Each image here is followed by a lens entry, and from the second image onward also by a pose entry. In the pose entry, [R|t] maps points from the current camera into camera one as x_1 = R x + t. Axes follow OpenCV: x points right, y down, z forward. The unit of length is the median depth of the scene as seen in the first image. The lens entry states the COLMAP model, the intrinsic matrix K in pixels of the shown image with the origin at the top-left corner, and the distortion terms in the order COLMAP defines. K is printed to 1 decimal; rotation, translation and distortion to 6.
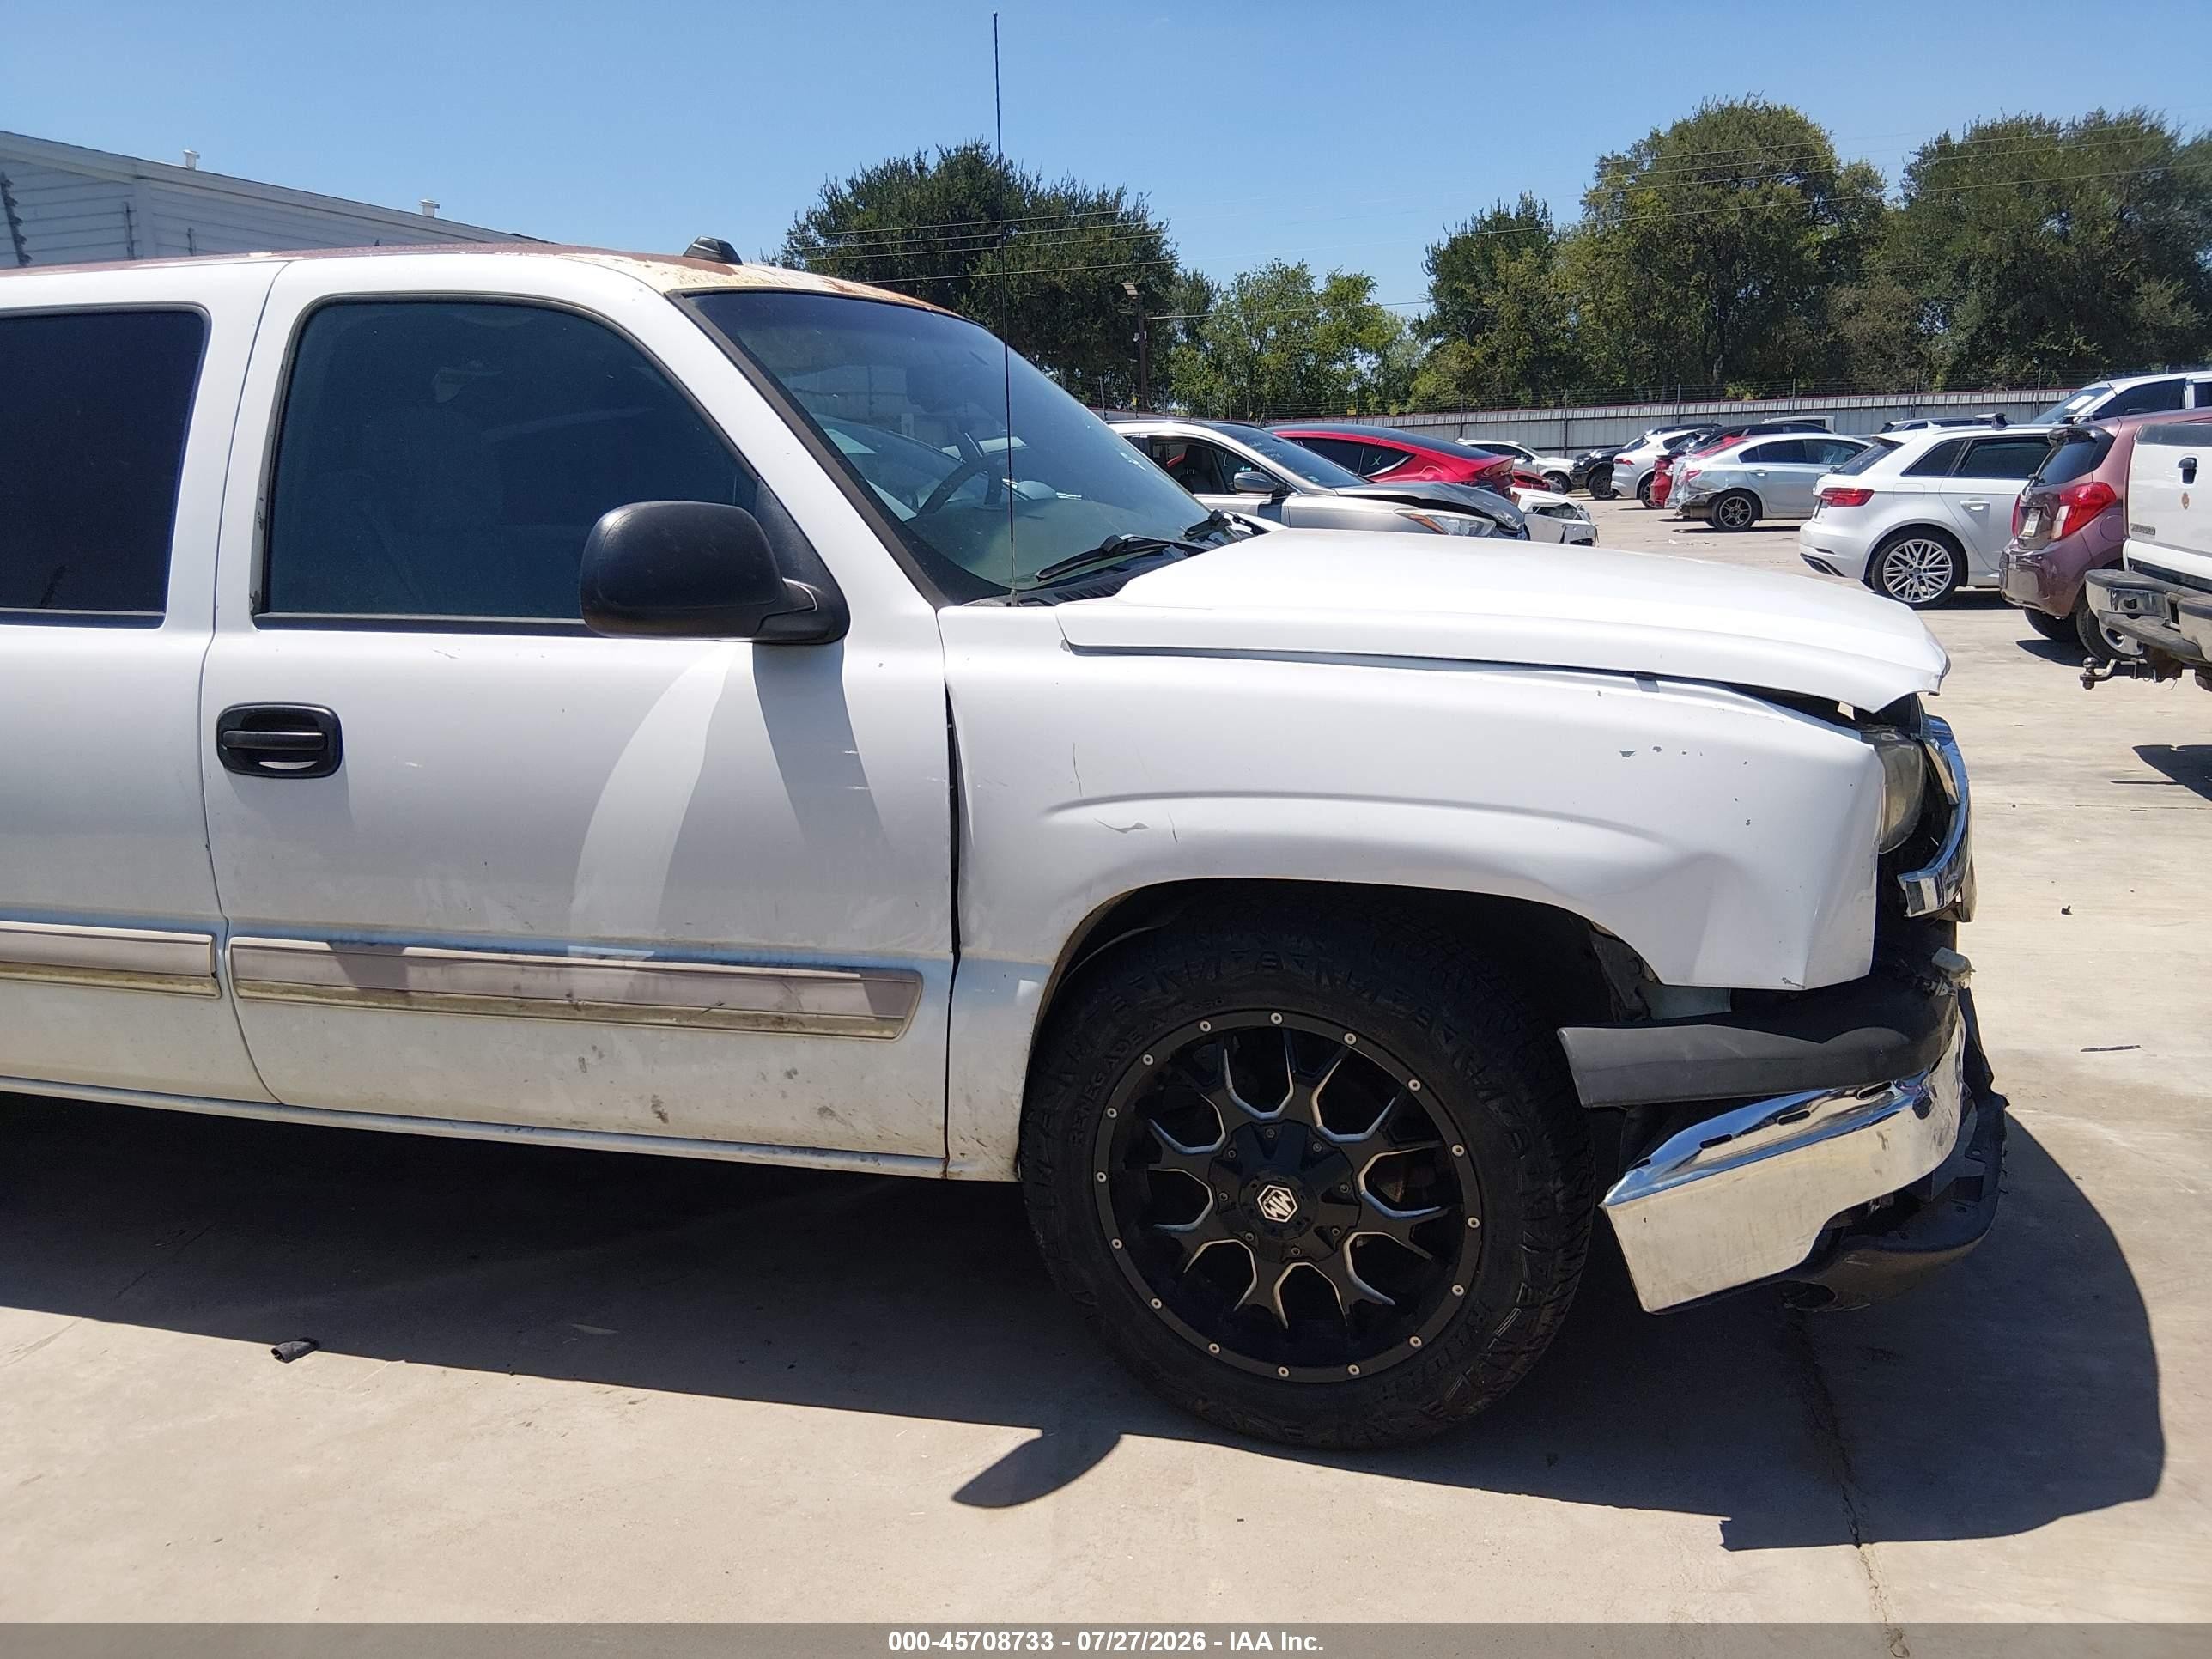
lens RADIAL K [[1552.2, 0, 1106.0], [0, 1552.2, 829.5], [0, 0, 1]] dist [0.101028, -0.158259]
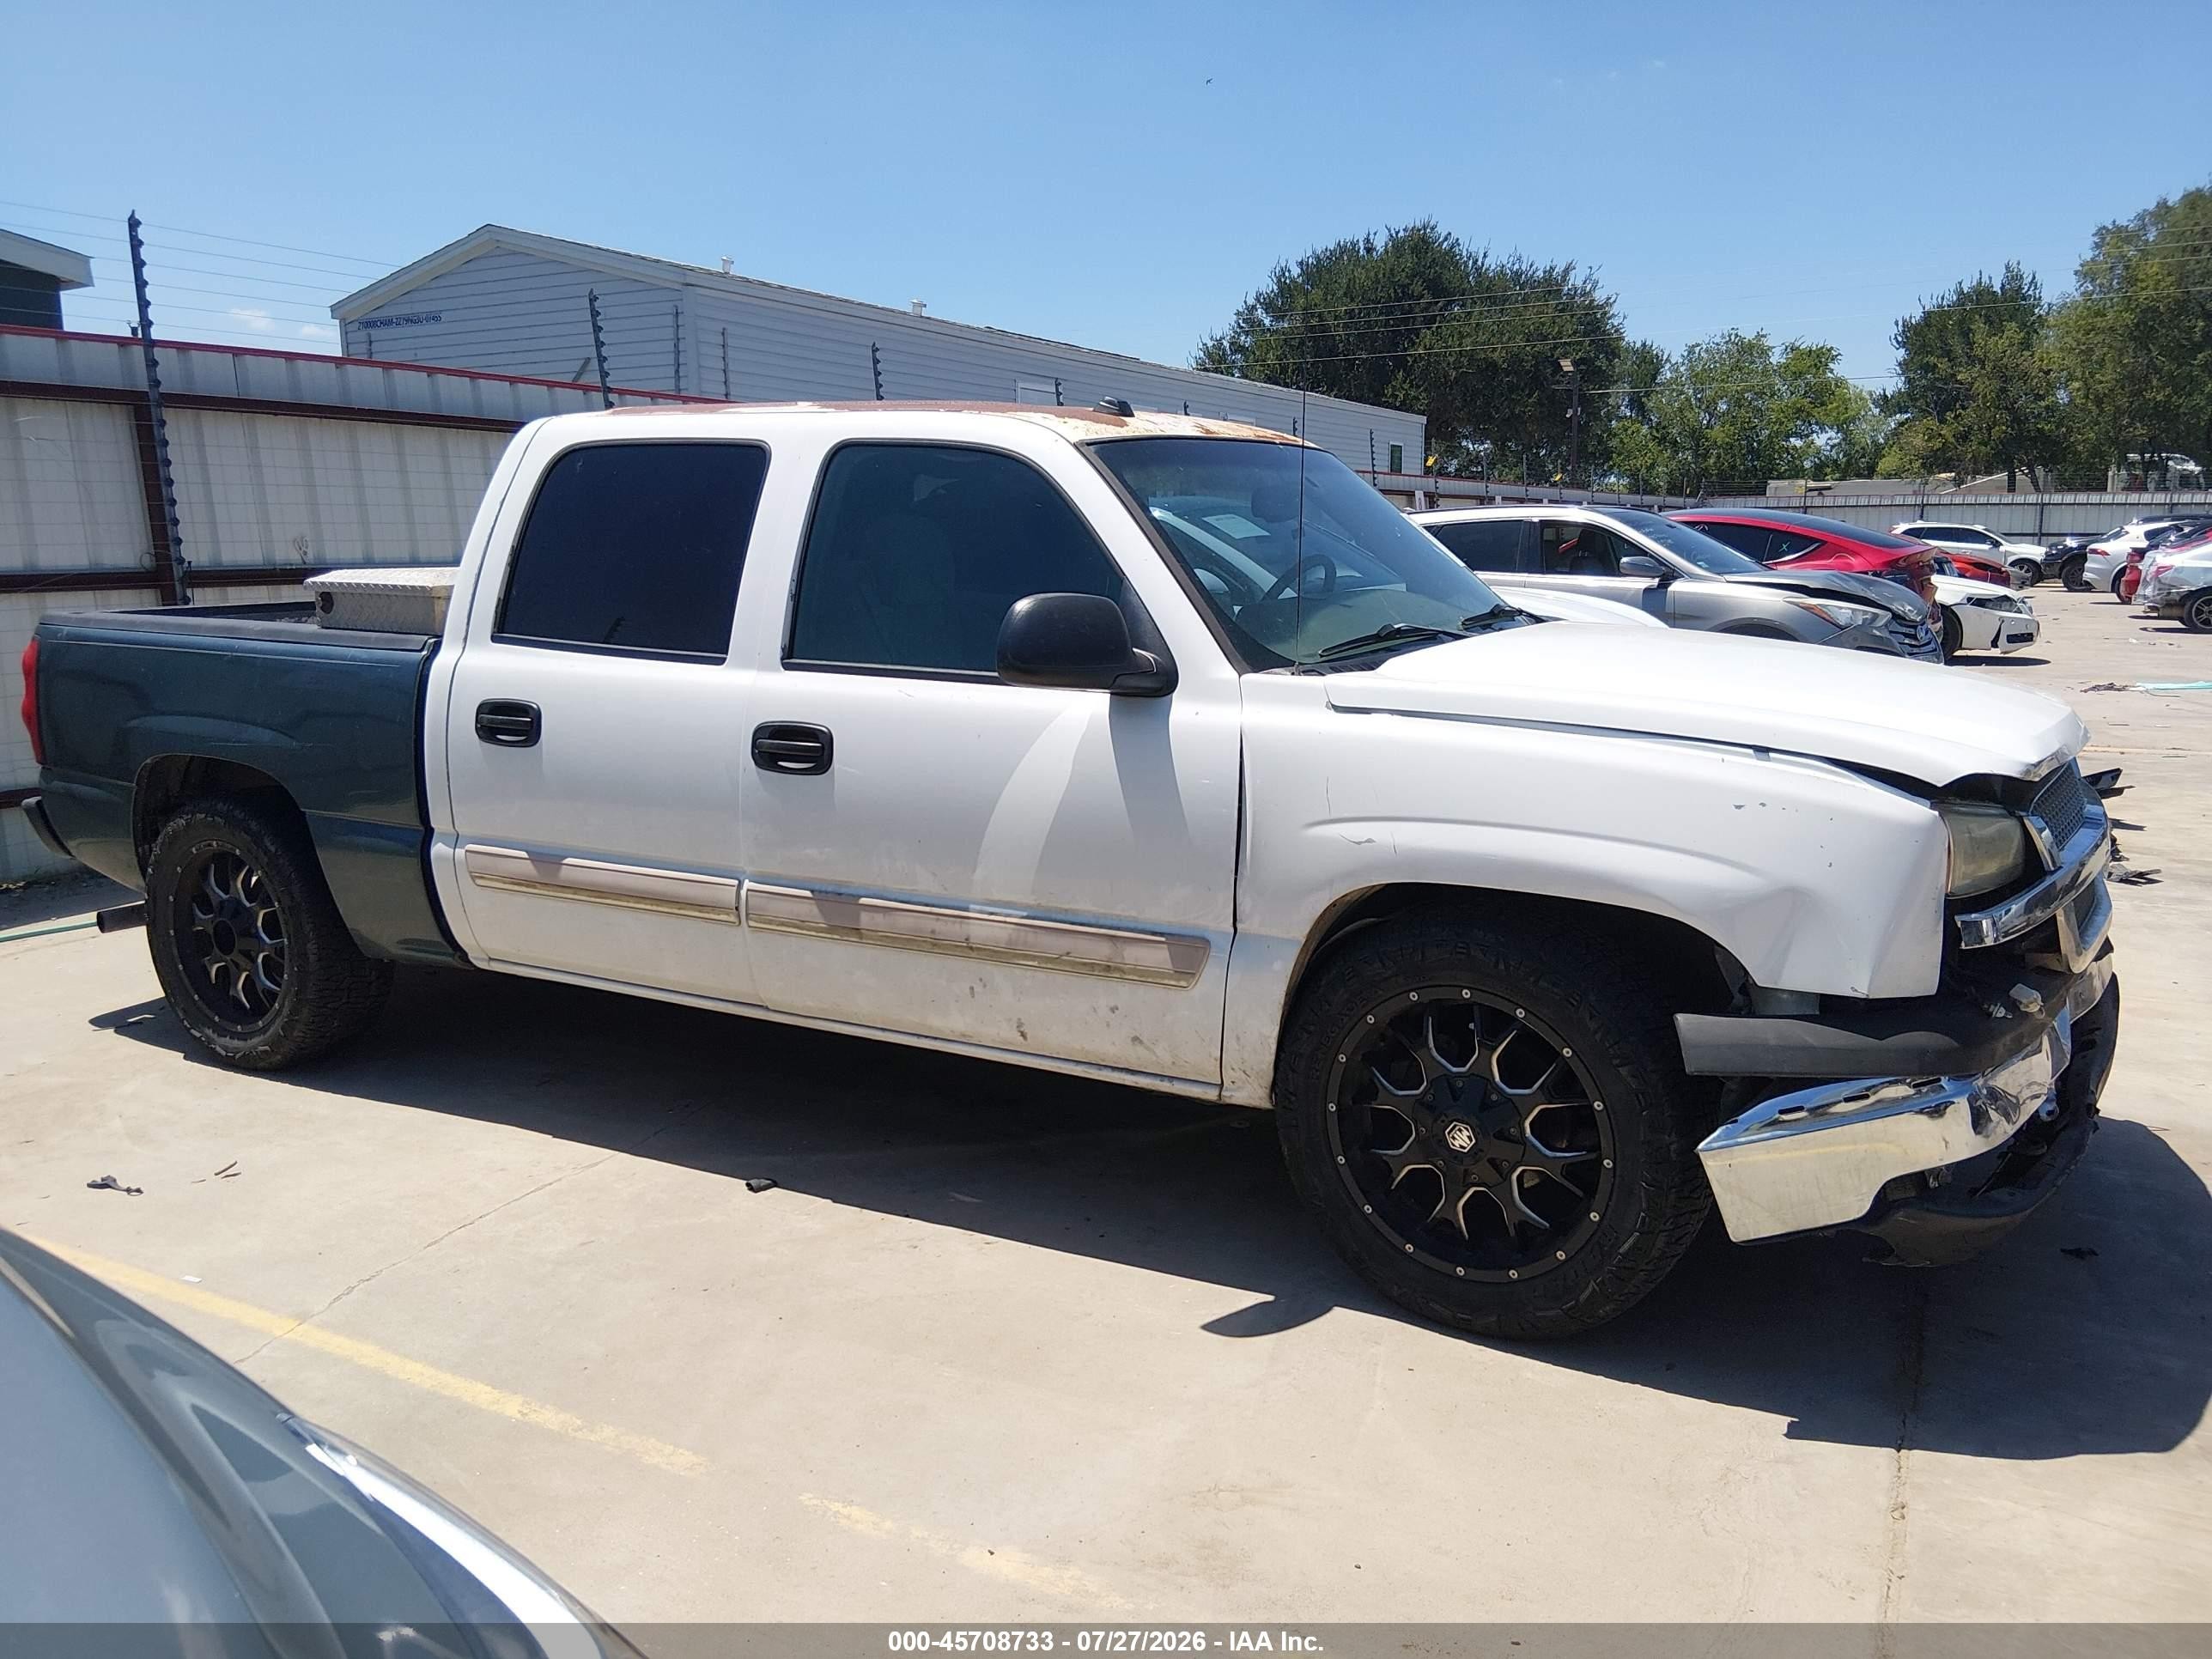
lens RADIAL K [[1648.4, 0, 1117.5], [0, 1648.4, 828.9], [0, 0, 1]] dist [0.120203, -0.204183]
pose [[0.964726, 0.067752, -0.254388, 0.144387], [-0.080011, 0.996064, -0.038142, 0.049892], [0.250803, 0.057151, 0.966350, -0.367633]]
